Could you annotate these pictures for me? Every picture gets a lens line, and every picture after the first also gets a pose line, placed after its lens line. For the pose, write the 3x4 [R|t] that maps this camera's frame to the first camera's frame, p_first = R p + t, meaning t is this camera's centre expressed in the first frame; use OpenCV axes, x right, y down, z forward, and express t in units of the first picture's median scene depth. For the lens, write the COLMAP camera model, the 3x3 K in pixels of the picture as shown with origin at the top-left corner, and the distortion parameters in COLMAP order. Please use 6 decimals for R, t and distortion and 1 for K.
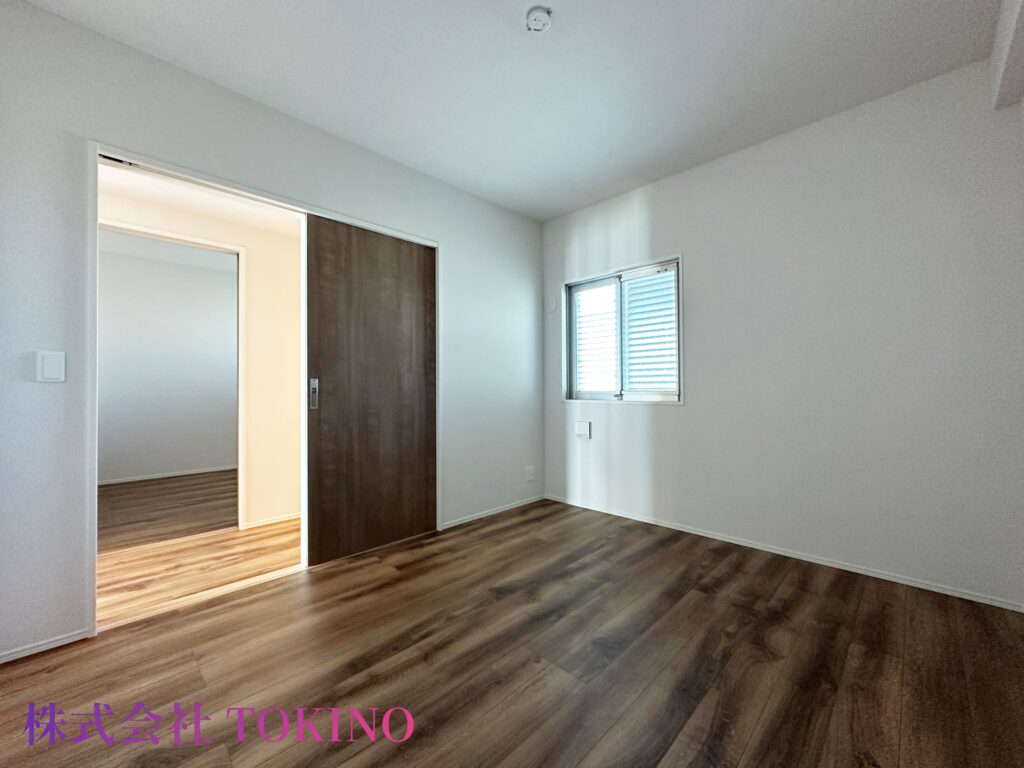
lens RADIAL K [[409.7, 0, 514.3], [0, 409.7, 388.4], [0, 0, 1]] dist [-0.002420, 0.000512]
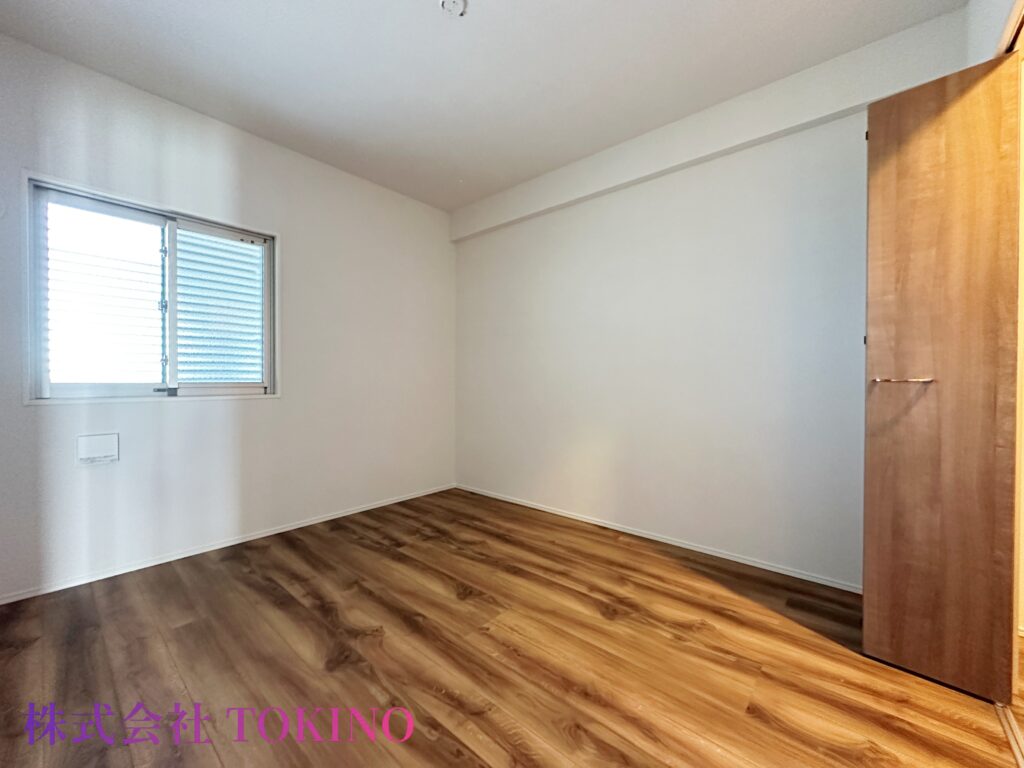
lens RADIAL K [[409.7, 0, 510.3], [0, 409.7, 382.5], [0, 0, 1]] dist [-0.002420, 0.000512]
pose [[-0.061893, -0.002496, 0.998080, -0.771146], [-0.004831, 0.999986, 0.002202, 0.001996], [-0.998071, -0.004685, -0.061904, 0.746162]]
